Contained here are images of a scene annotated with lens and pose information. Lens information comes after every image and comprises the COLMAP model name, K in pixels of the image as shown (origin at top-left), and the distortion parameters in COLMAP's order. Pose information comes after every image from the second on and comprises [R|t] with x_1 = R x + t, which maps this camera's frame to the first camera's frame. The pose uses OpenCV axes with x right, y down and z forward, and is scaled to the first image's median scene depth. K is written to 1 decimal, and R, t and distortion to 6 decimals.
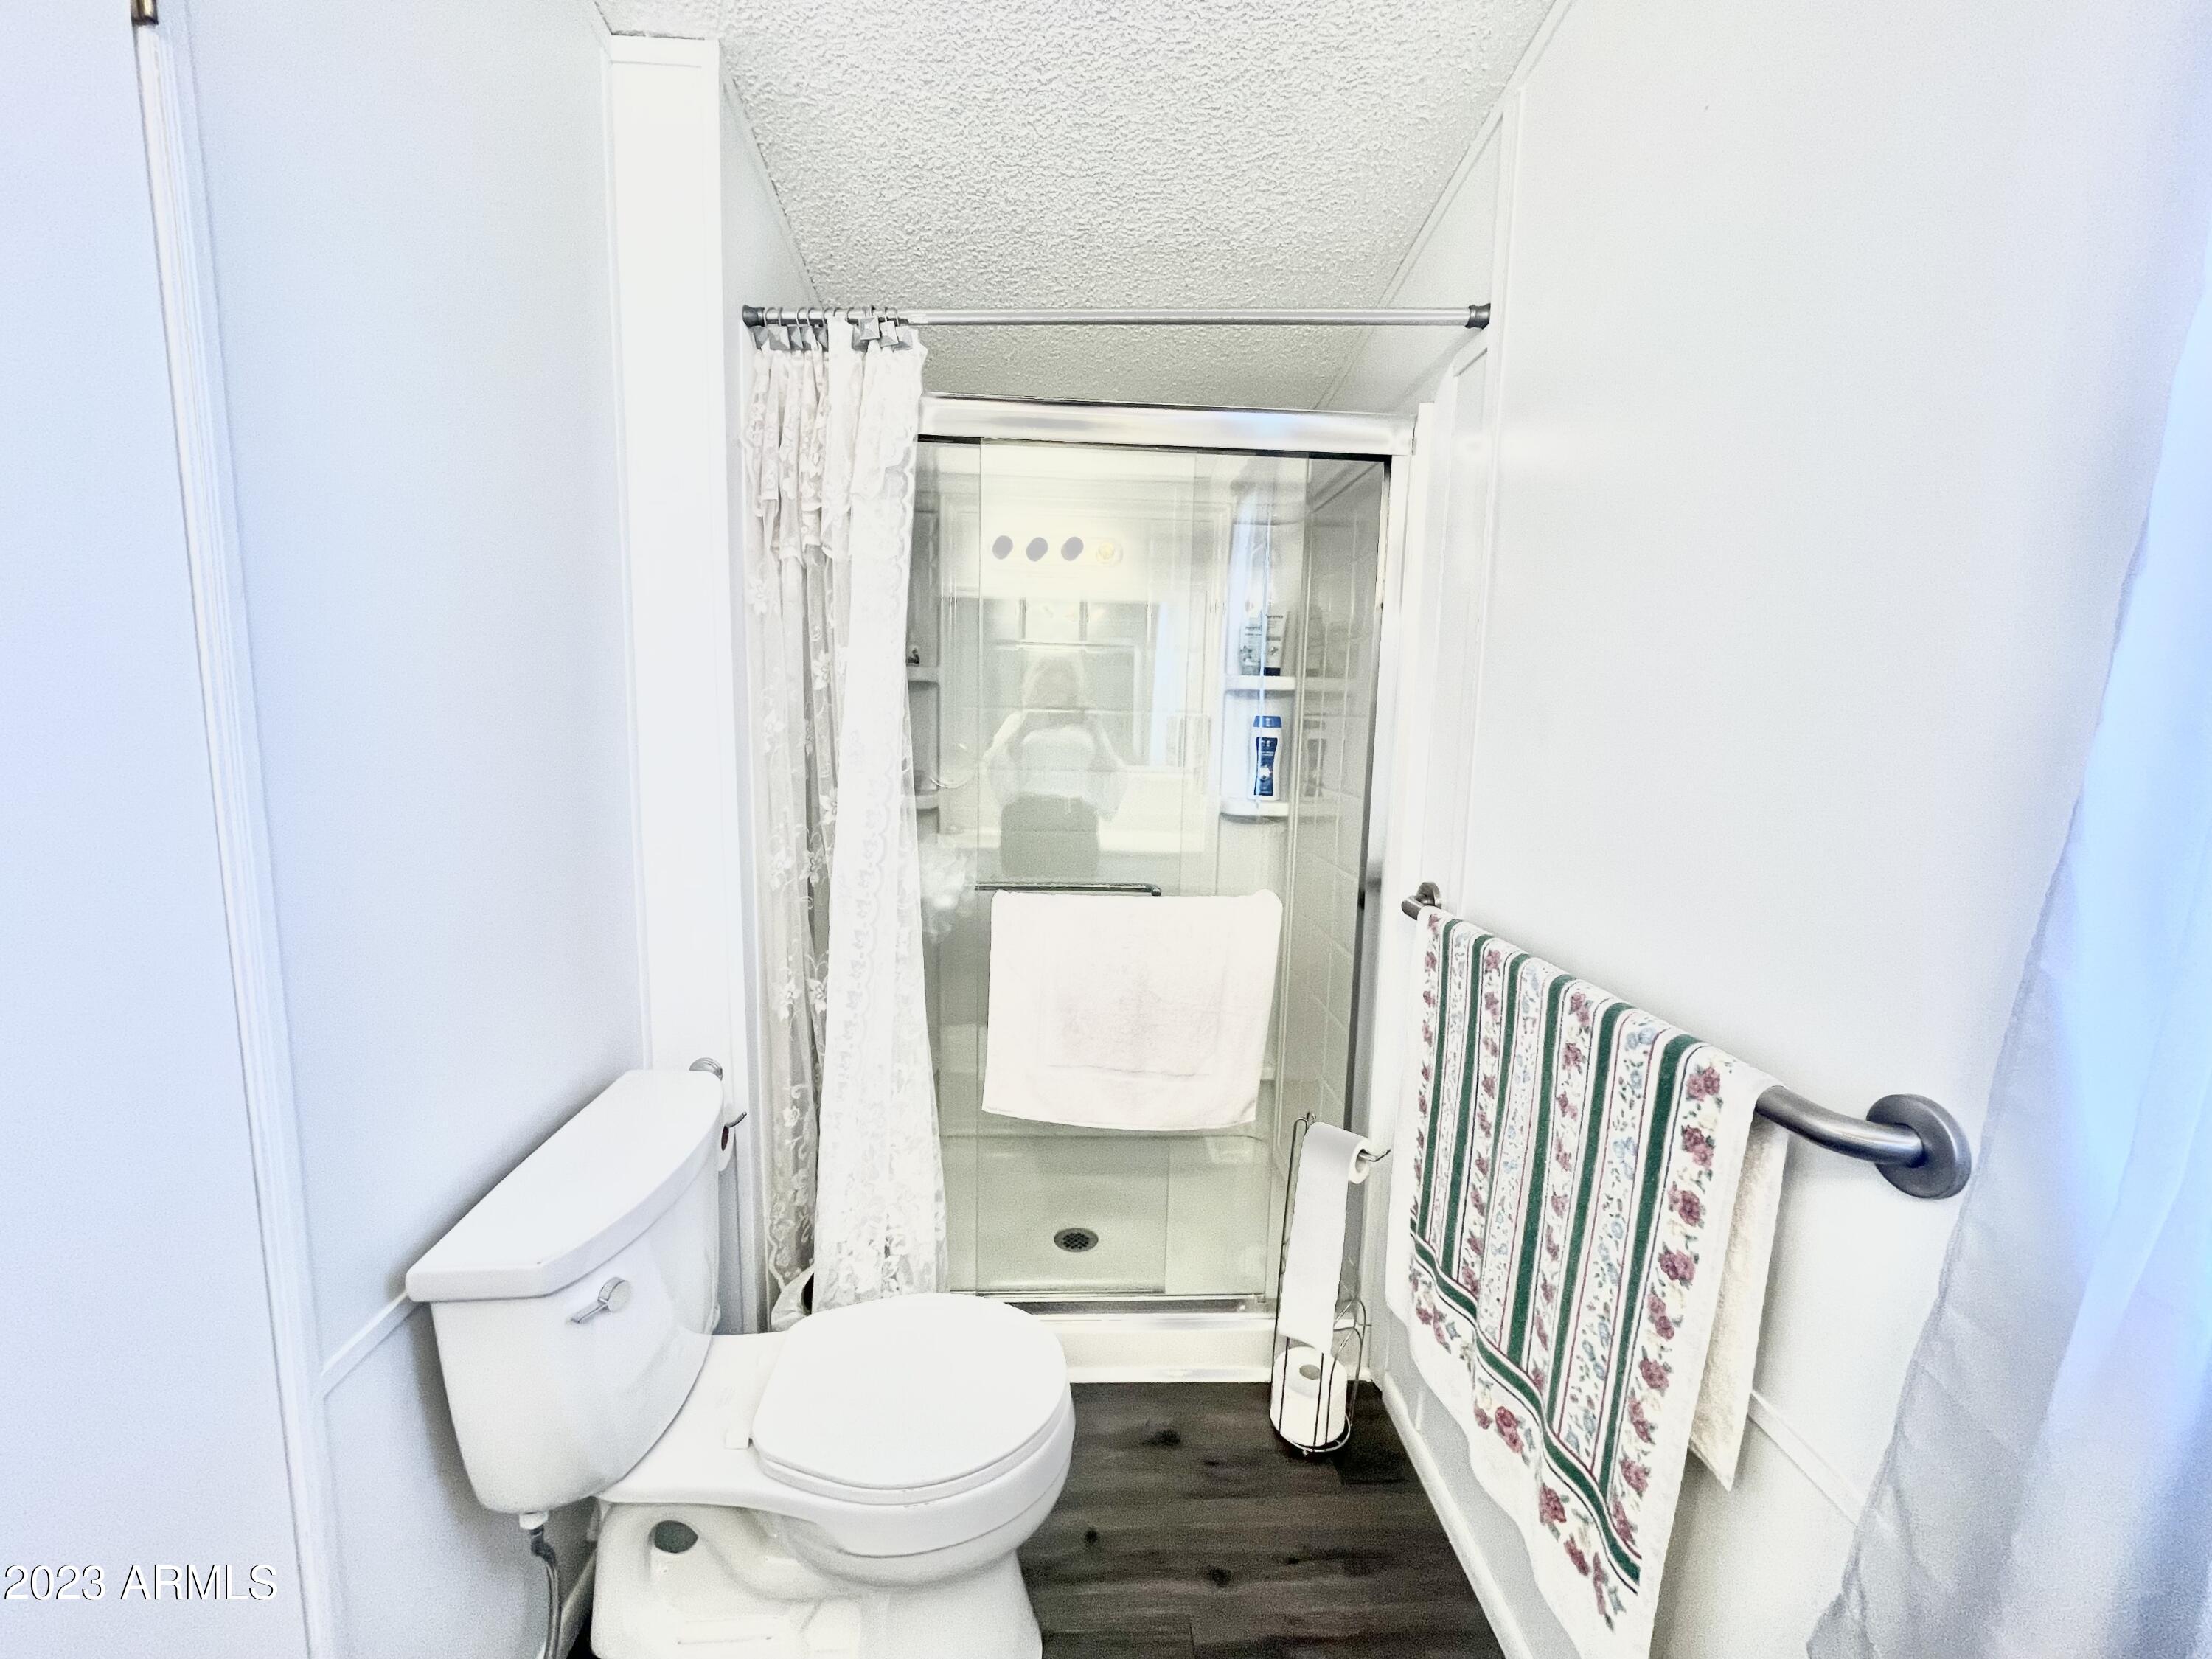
lens RADIAL K [[892.2, 0, 1103.5], [0, 892.2, 847.8], [0, 0, 1]] dist [-0.002625, -0.000033]
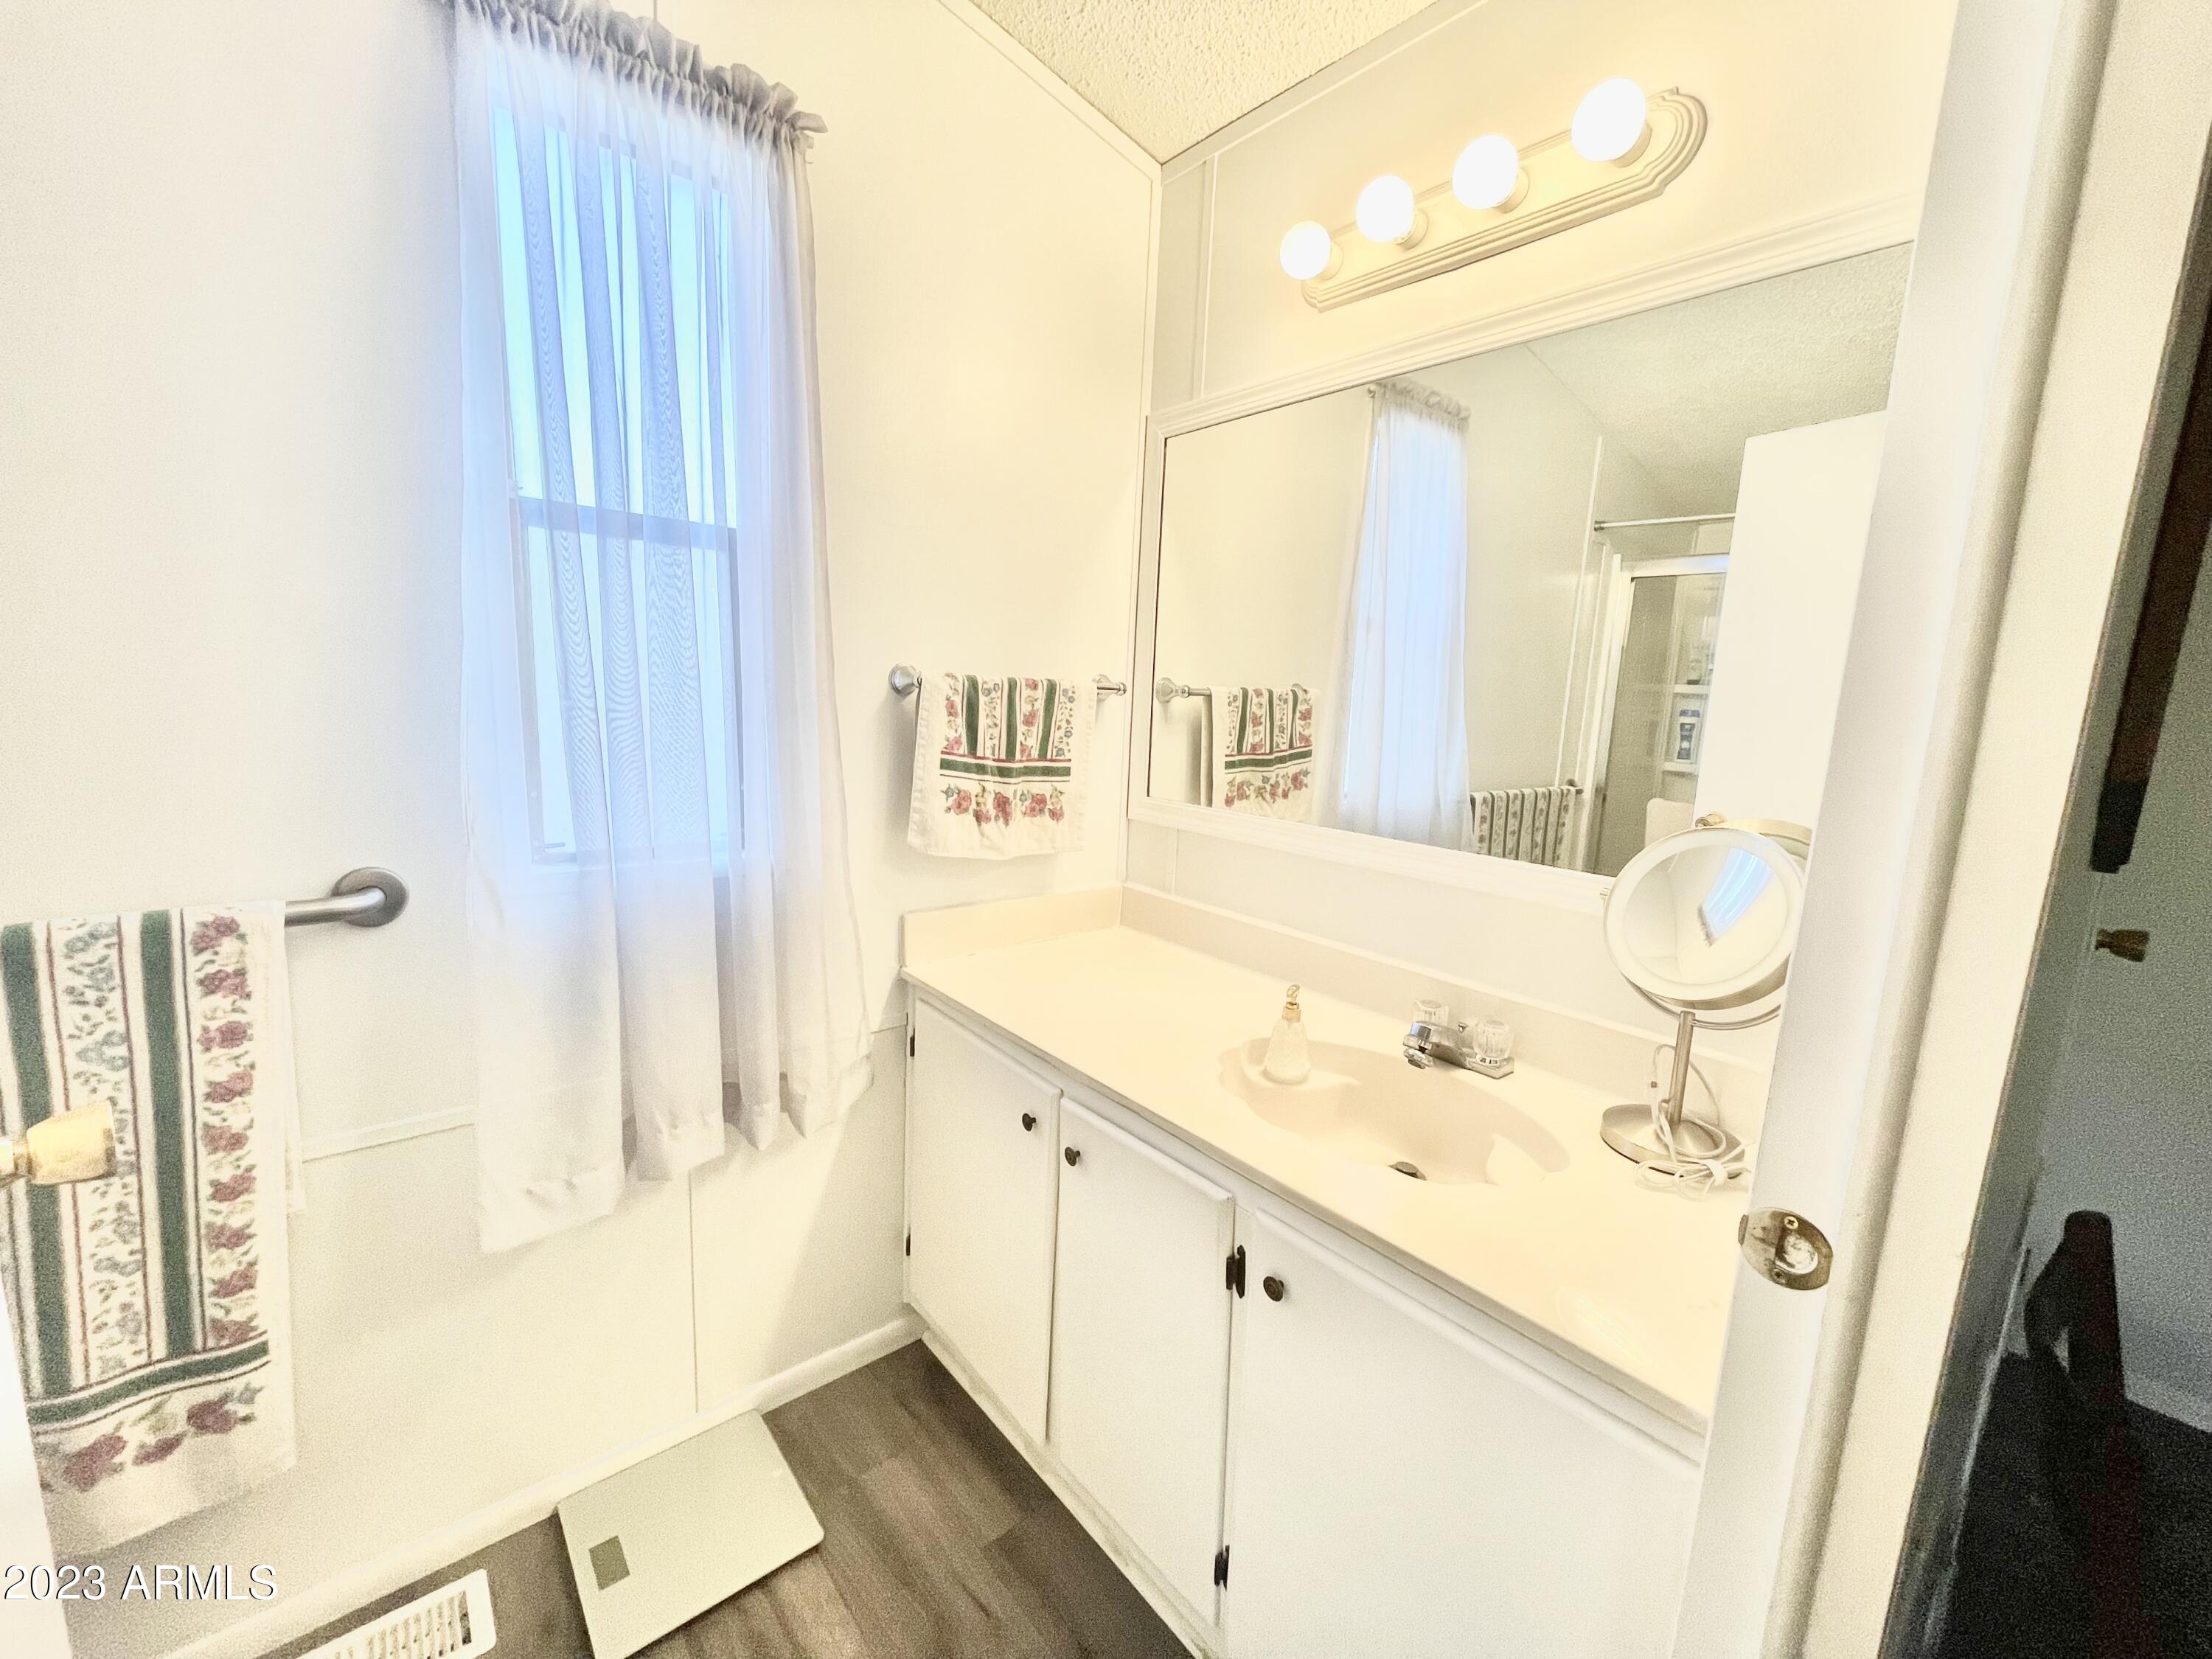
lens RADIAL K [[892.2, 0, 1103.7], [0, 892.2, 832.5], [0, 0, 1]] dist [-0.002625, -0.000033]
pose [[-0.602399, -0.174226, 0.778948, -0.951470], [0.063614, 0.962304, 0.264433, -0.108565], [-0.795656, 0.208847, -0.568607, 0.670151]]
